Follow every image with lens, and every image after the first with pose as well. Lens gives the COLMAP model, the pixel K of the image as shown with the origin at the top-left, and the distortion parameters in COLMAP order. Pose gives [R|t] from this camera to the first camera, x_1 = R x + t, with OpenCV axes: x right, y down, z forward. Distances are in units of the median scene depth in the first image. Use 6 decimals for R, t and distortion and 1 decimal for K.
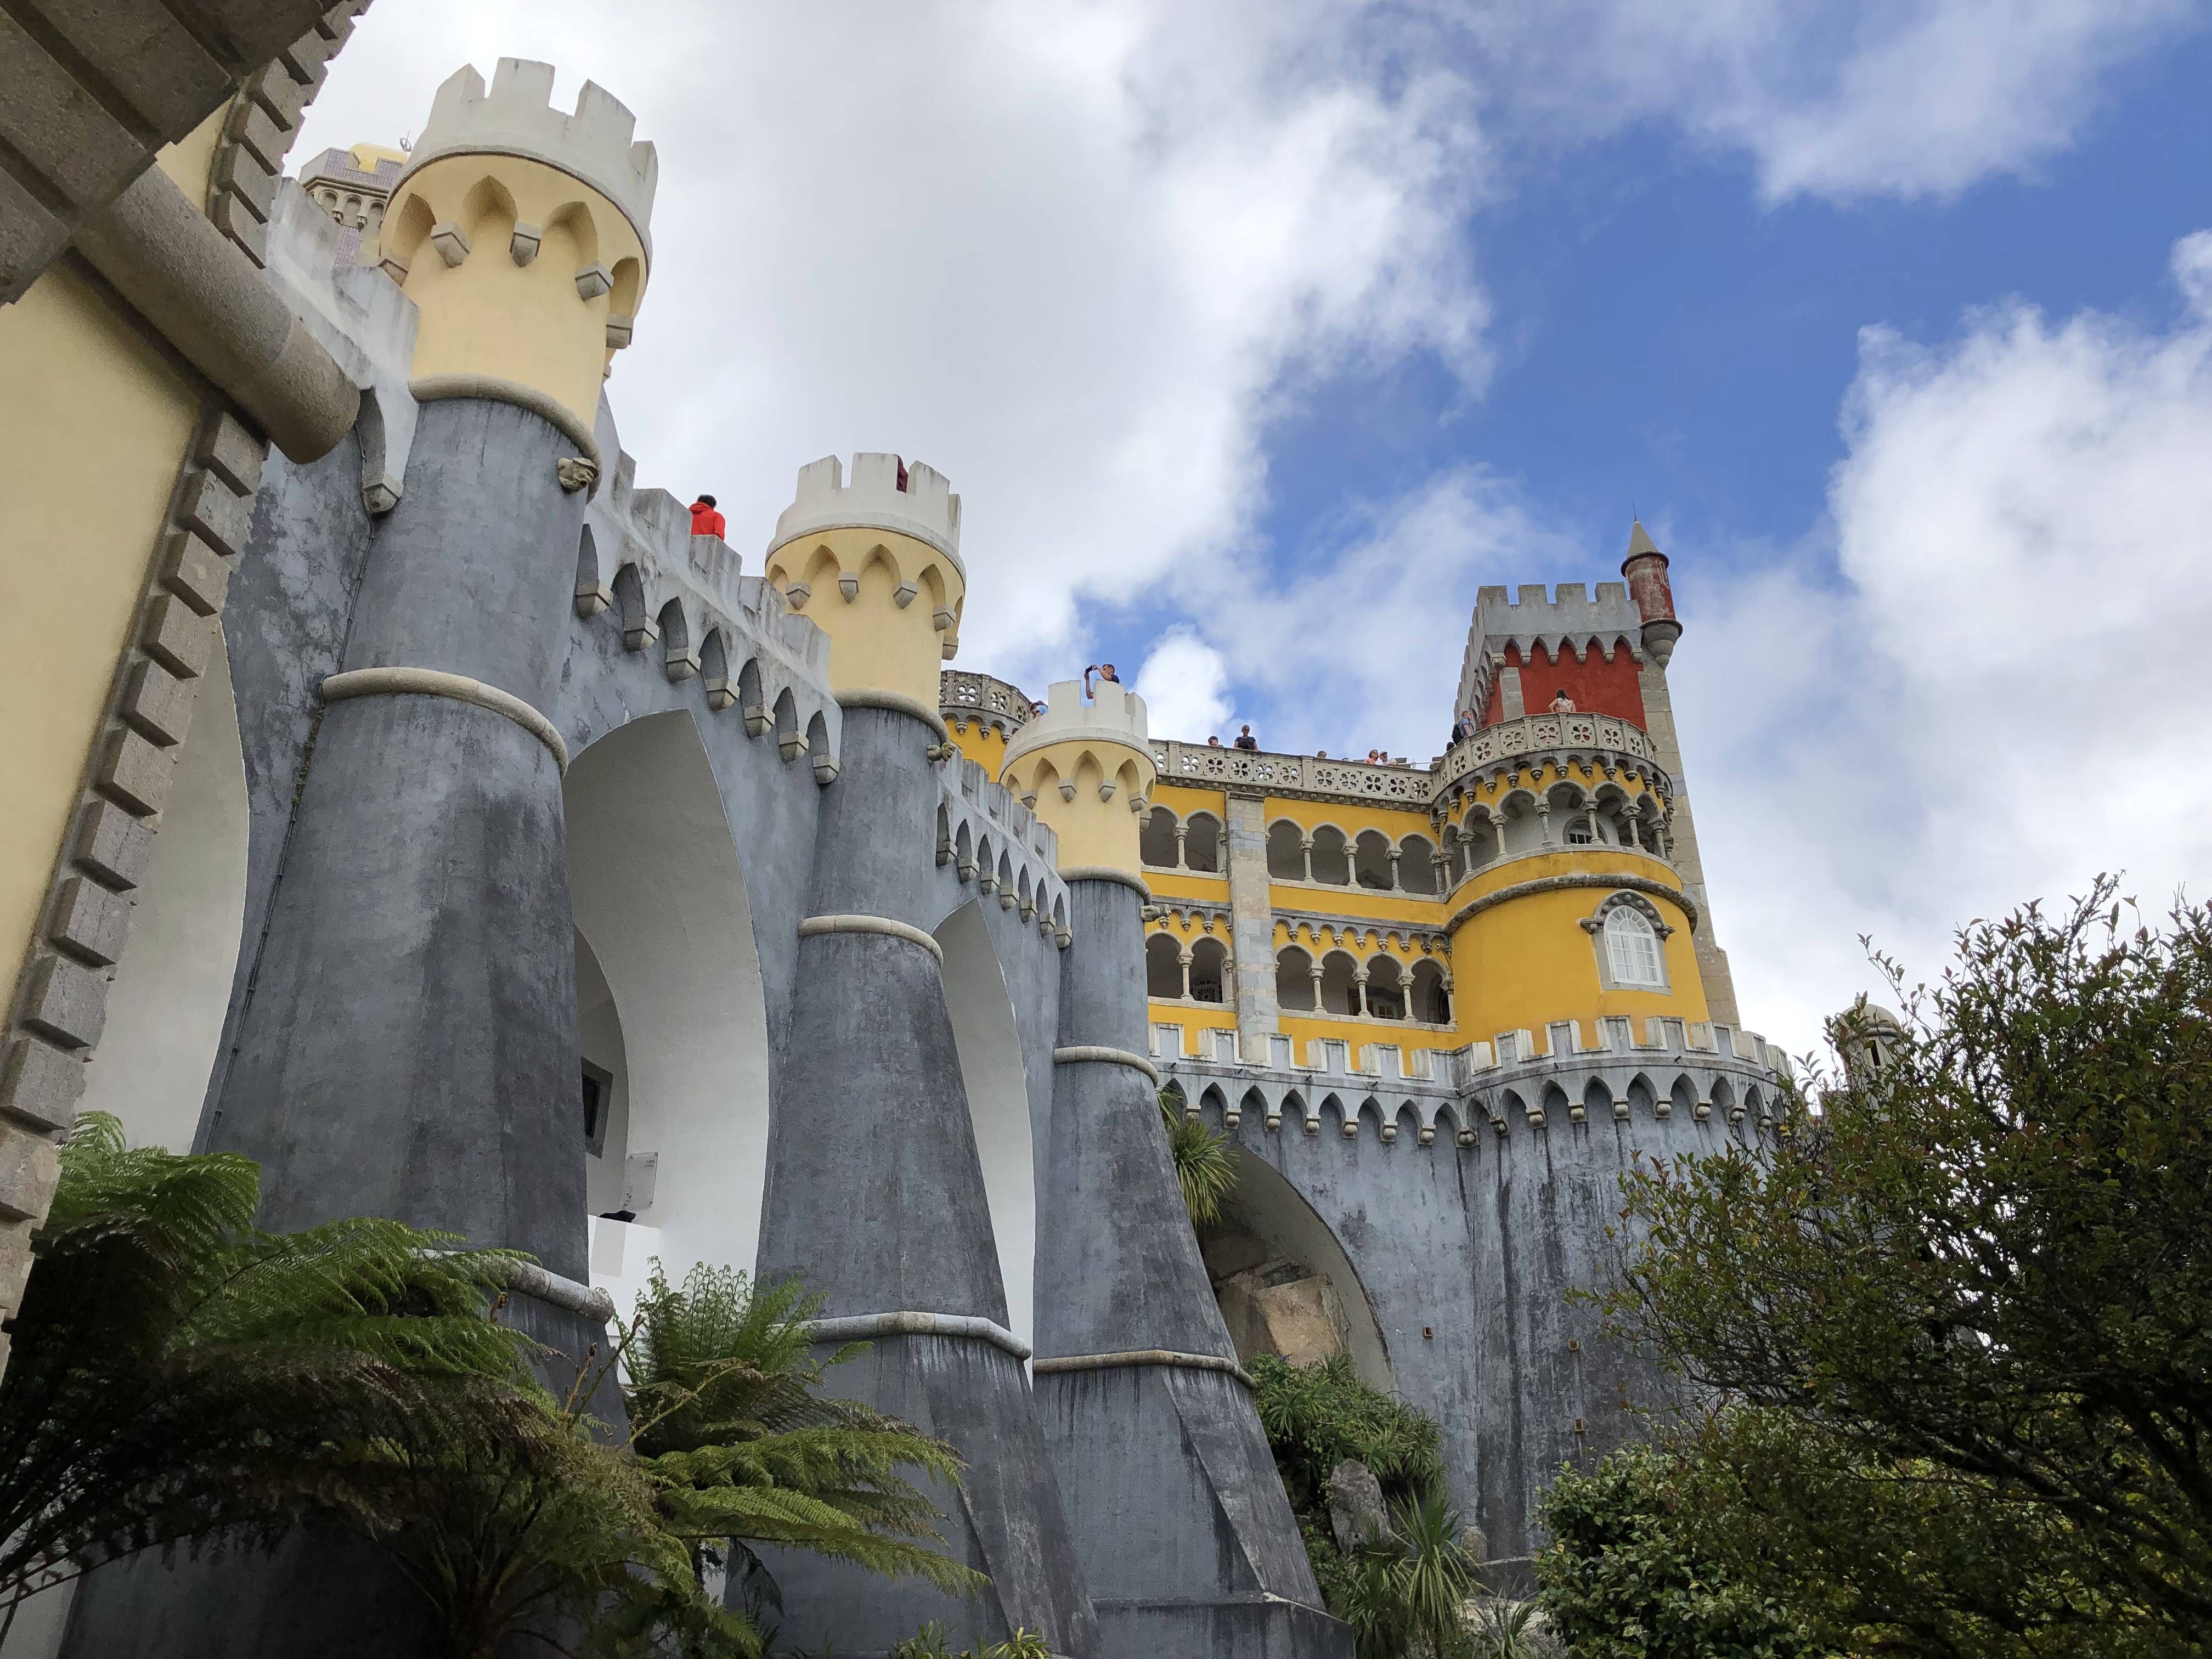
lens RADIAL K [[1888.2, 0, 1105.4], [0, 1888.2, 778.6], [0, 0, 1]] dist [-0.052136, 0.067782]
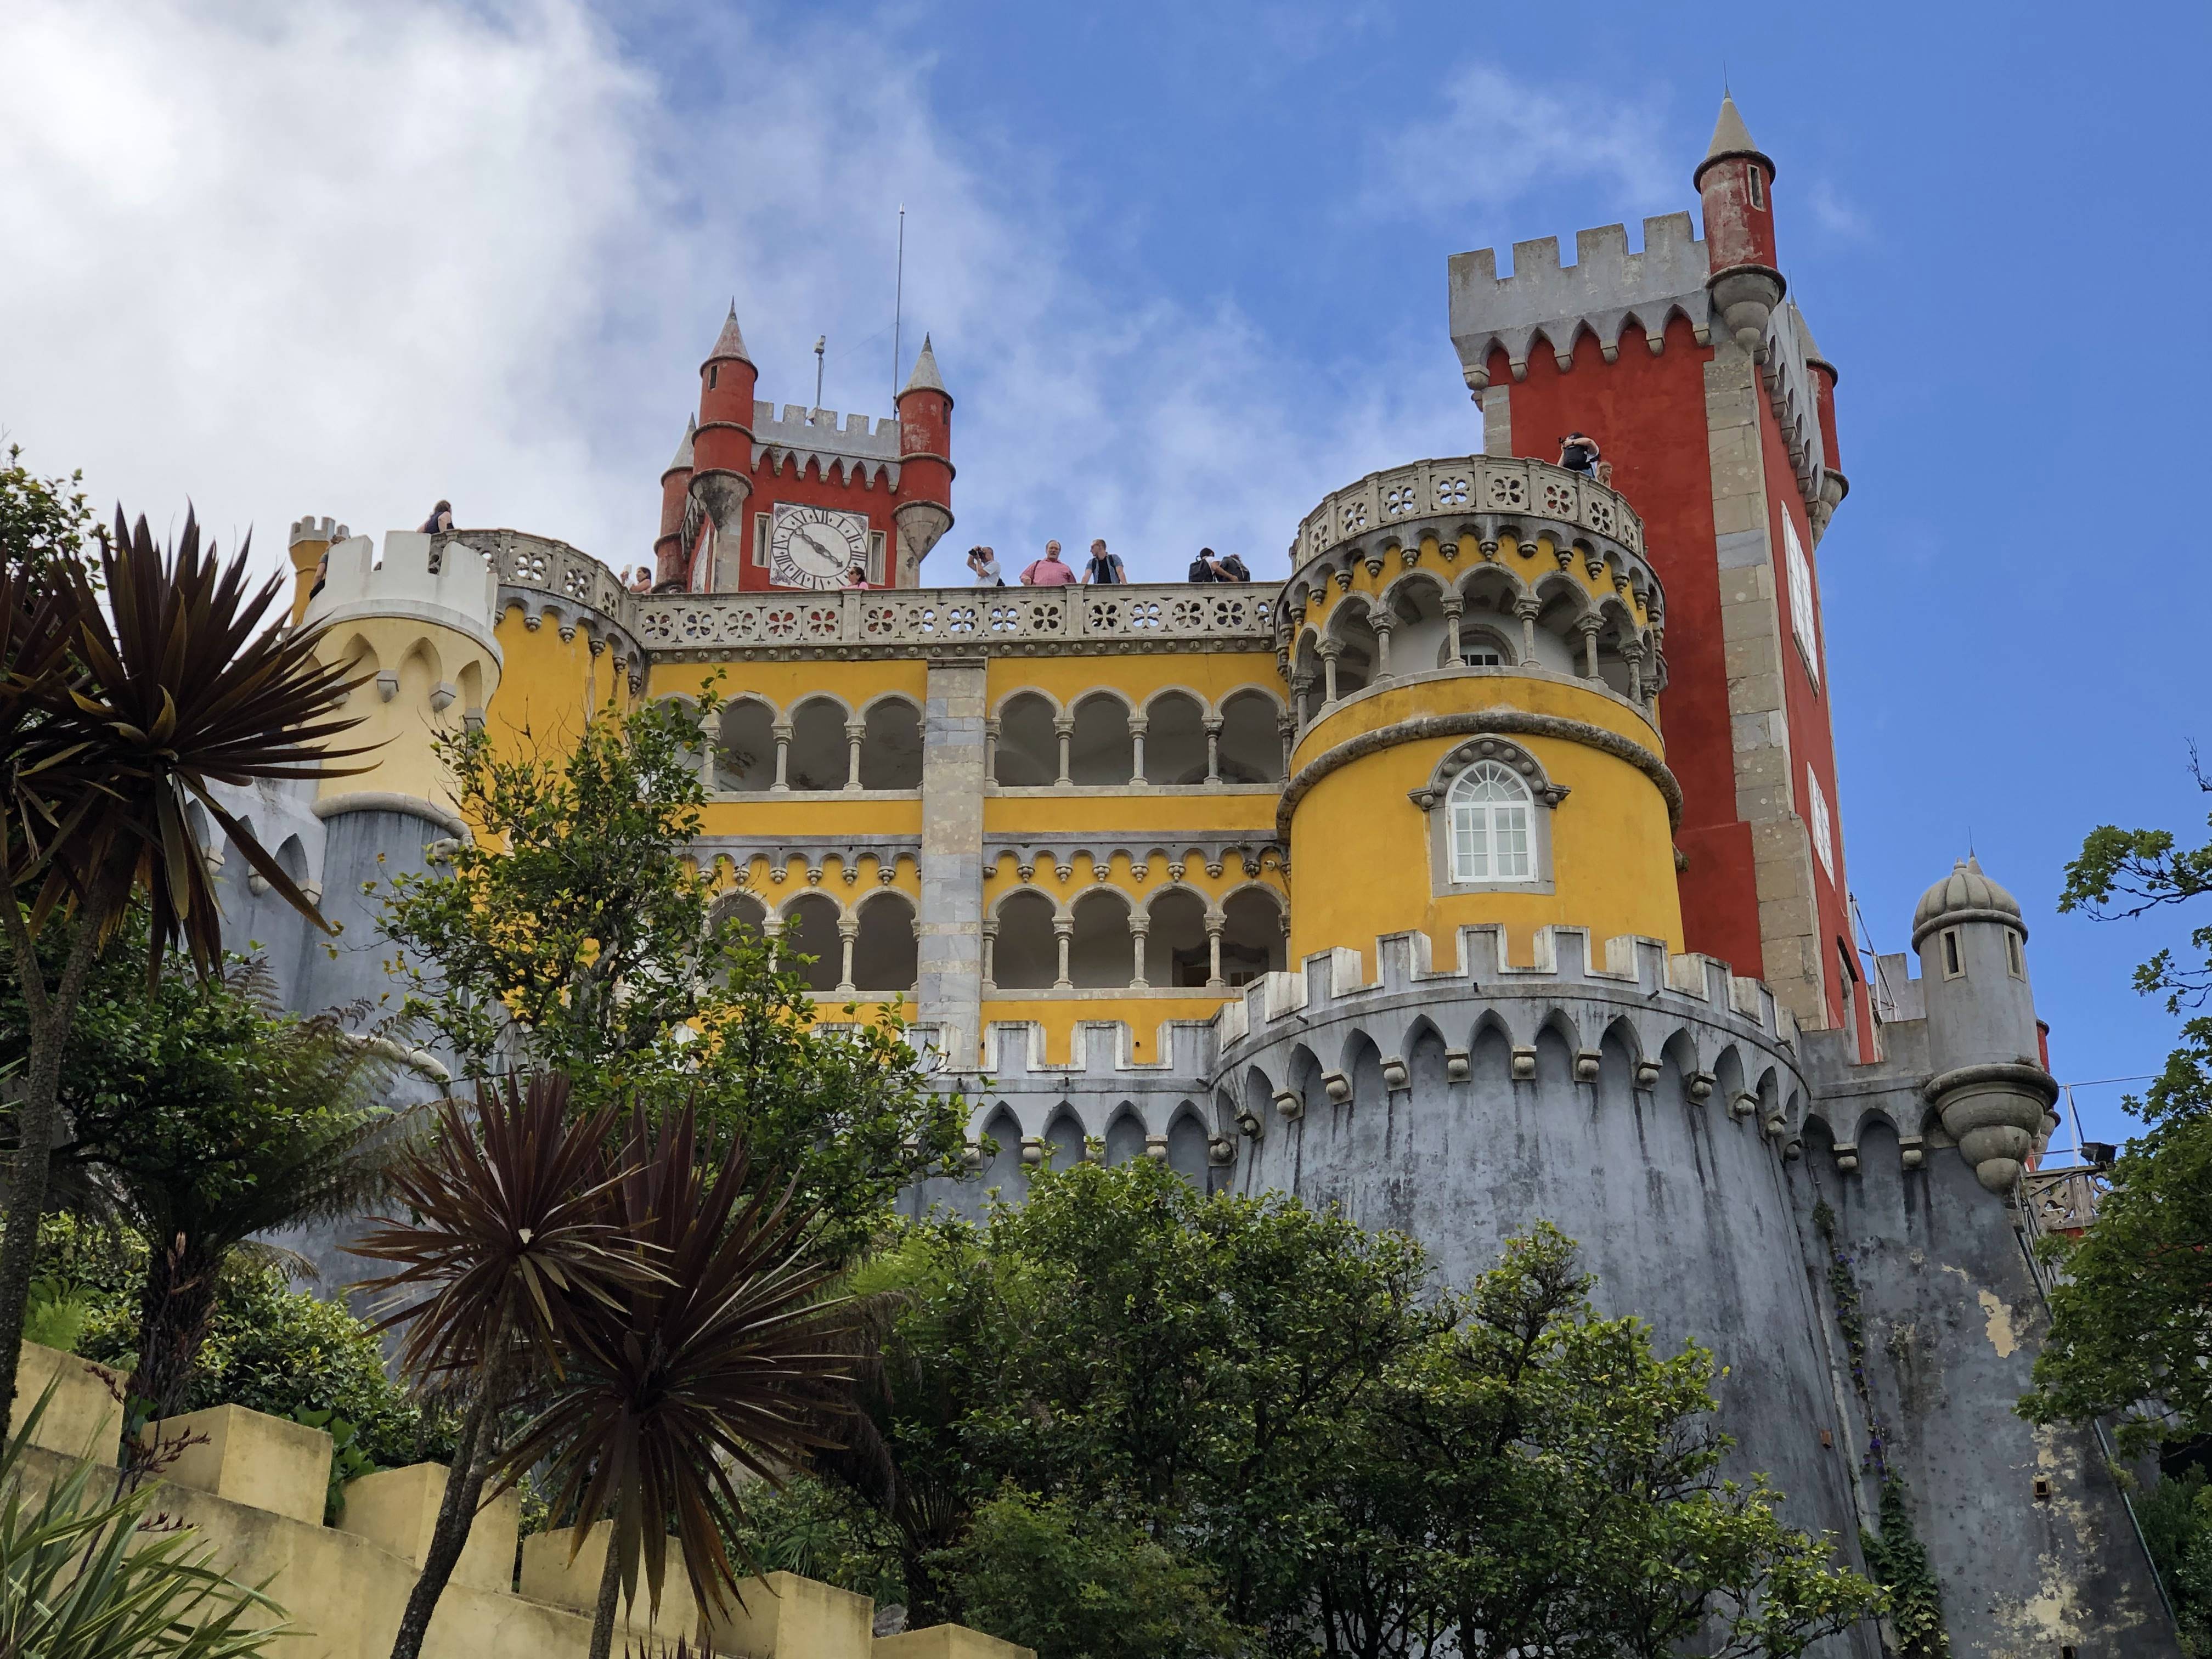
lens RADIAL K [[3964.8, 0, 1106.0], [0, 3964.8, 829.5], [0, 0, 1]] dist [-0.108421, 0.132165]
pose [[0.972919, -0.120212, -0.197430, 0.388624], [0.126807, 0.991704, 0.021063, 0.044356], [0.193260, -0.045528, 0.980091, -0.289824]]
